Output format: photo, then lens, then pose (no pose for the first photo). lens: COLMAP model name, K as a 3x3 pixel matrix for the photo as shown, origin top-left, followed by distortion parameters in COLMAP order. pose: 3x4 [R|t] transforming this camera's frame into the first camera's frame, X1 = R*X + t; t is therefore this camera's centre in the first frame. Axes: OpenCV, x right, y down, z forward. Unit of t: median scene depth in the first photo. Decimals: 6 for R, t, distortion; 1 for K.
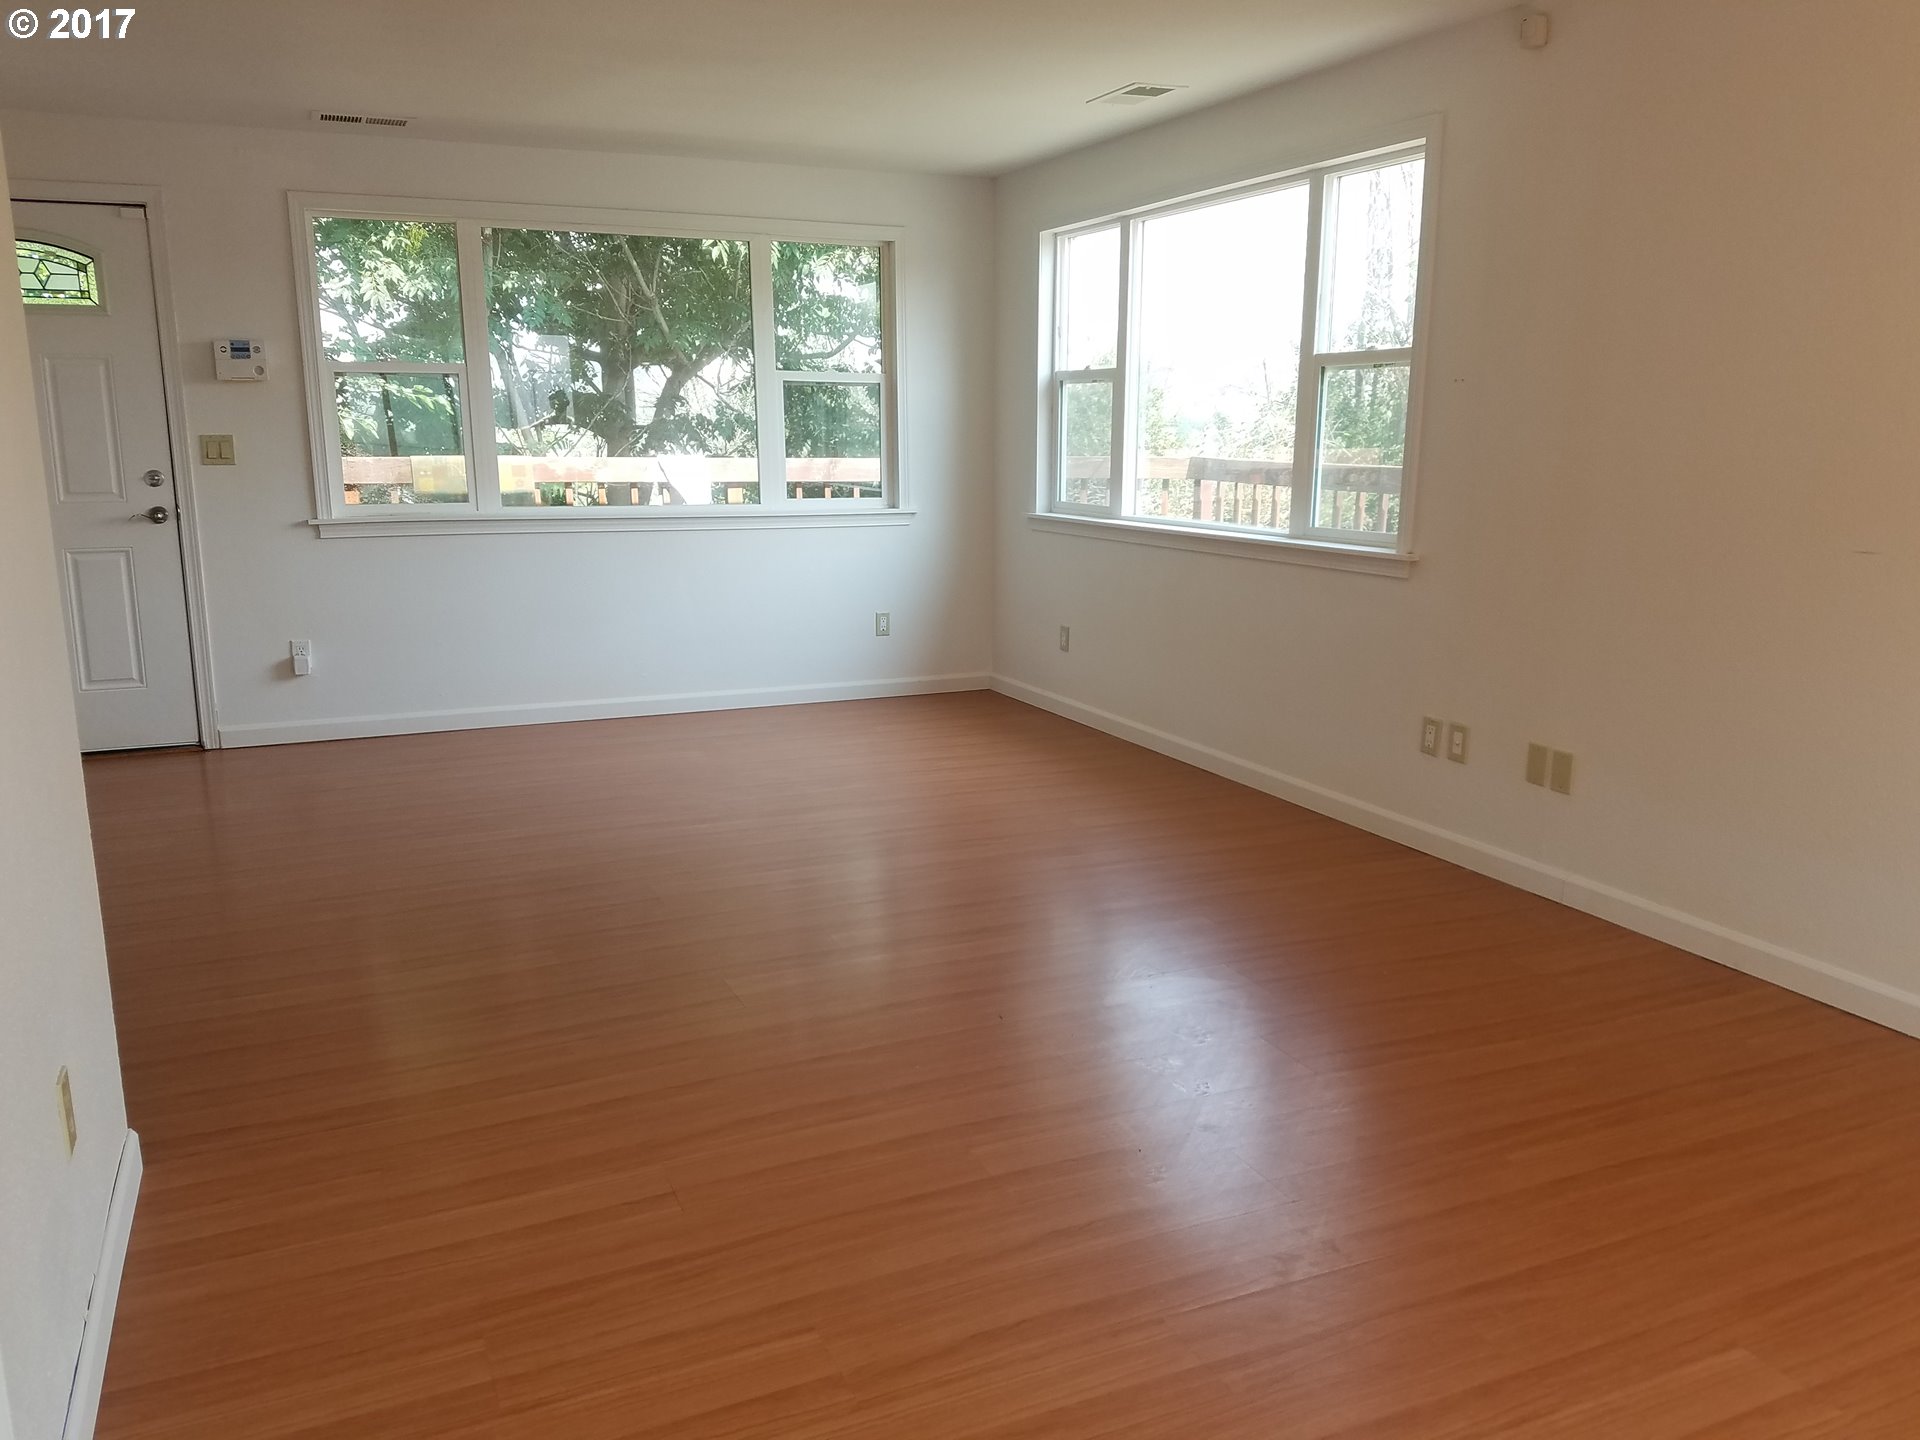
lens RADIAL K [[1457.7, 0, 947.3], [0, 1457.7, 723.1], [0, 0, 1]] dist [0.212616, -0.423565]
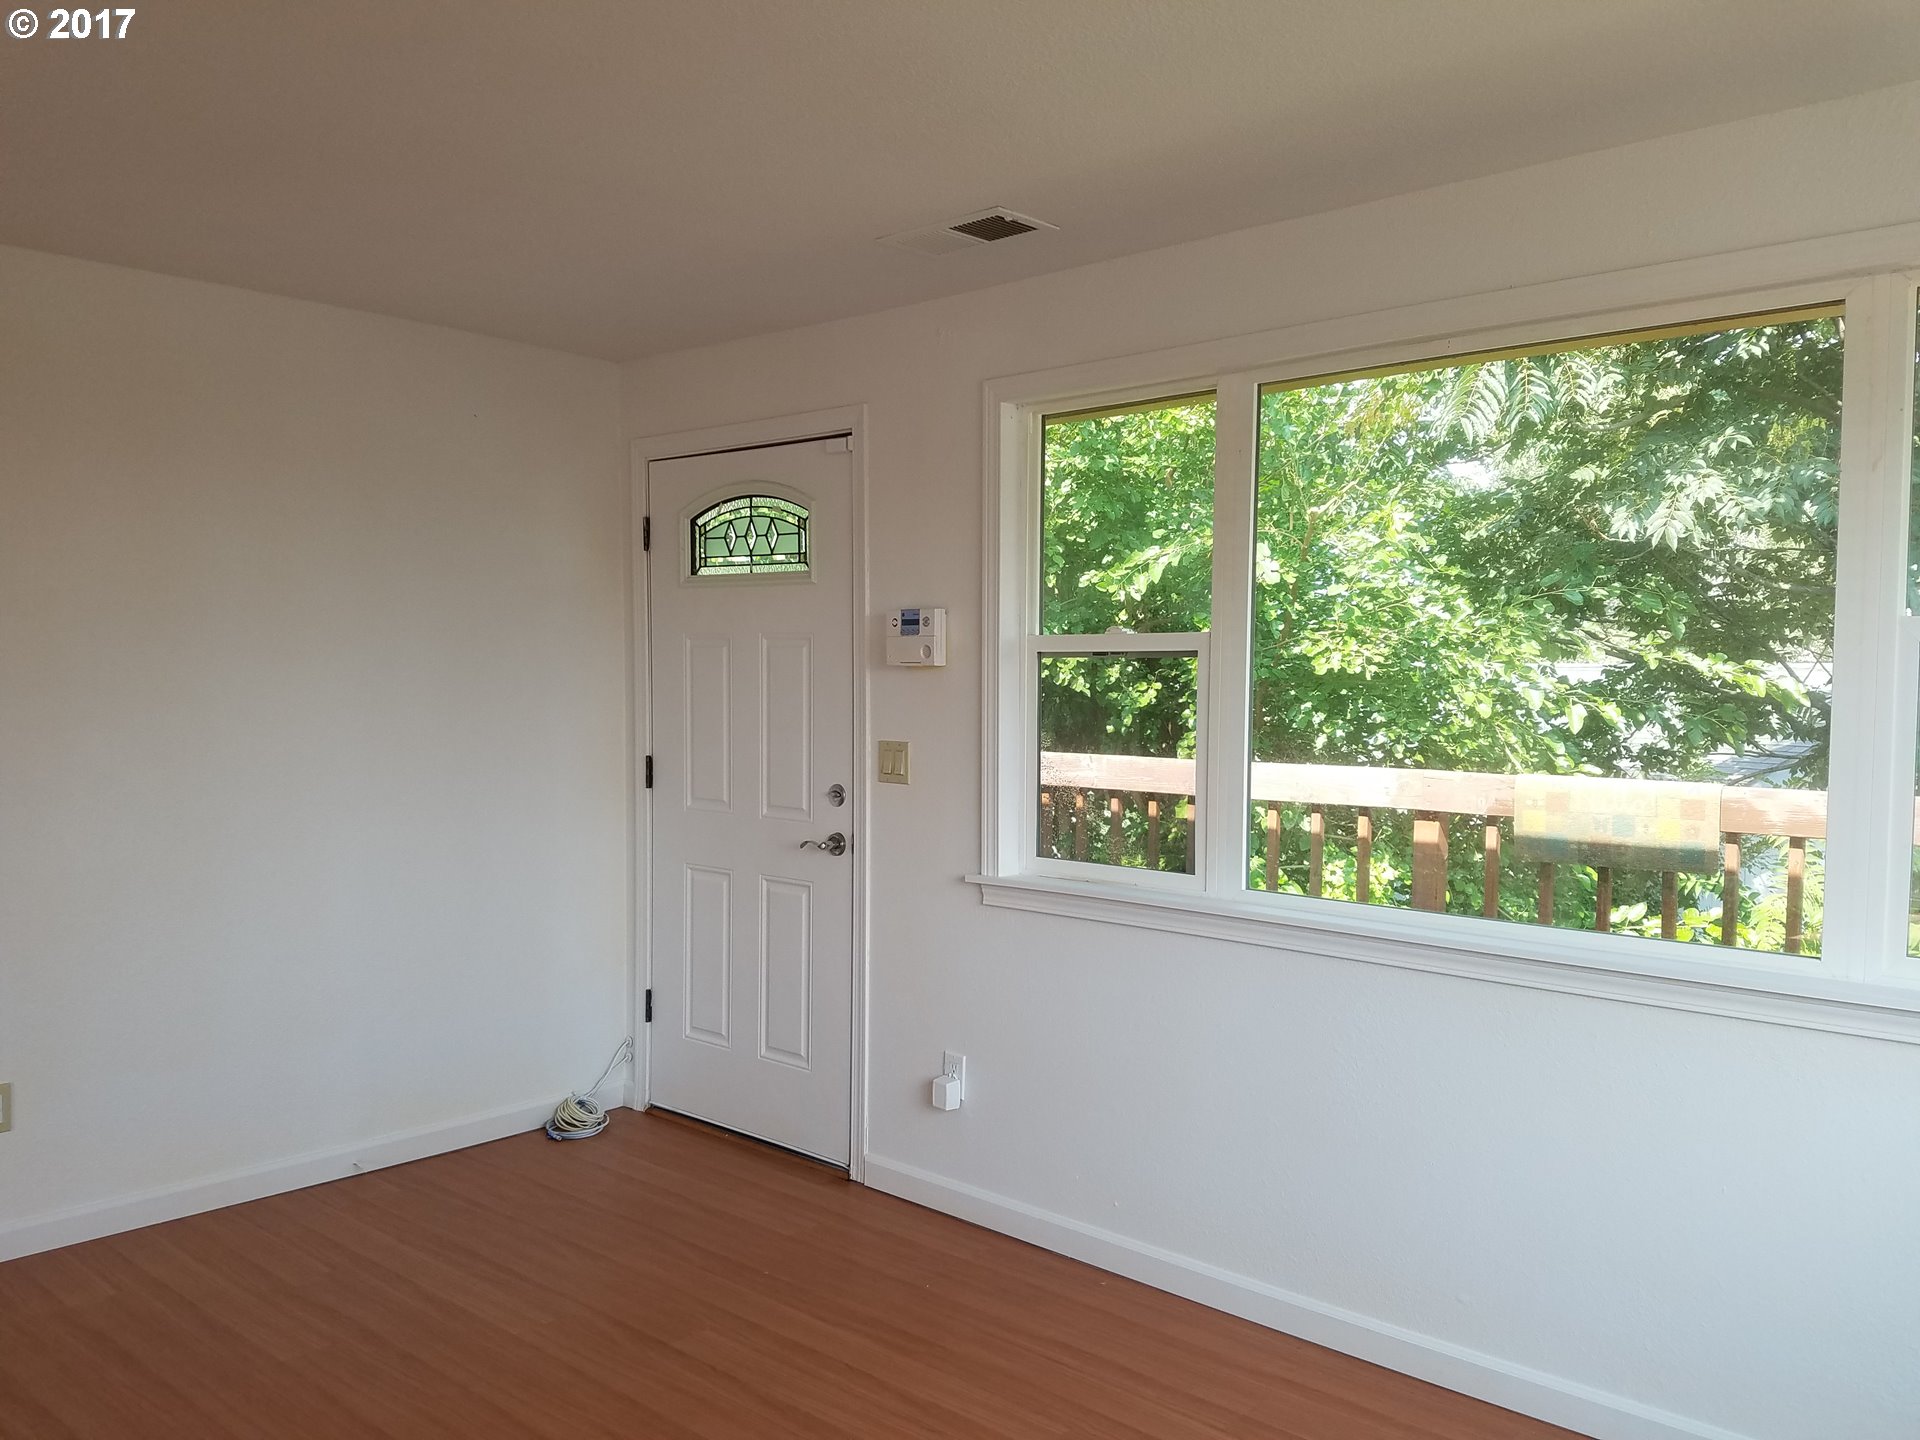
lens RADIAL K [[1457.7, 0, 947.3], [0, 1457.7, 723.1], [0, 0, 1]] dist [0.212616, -0.423565]
pose [[0.391103, 0.032570, -0.919770, 0.155271], [-0.191483, 0.980384, -0.046705, -0.174265], [0.900207, 0.194387, 0.389668, 0.755181]]
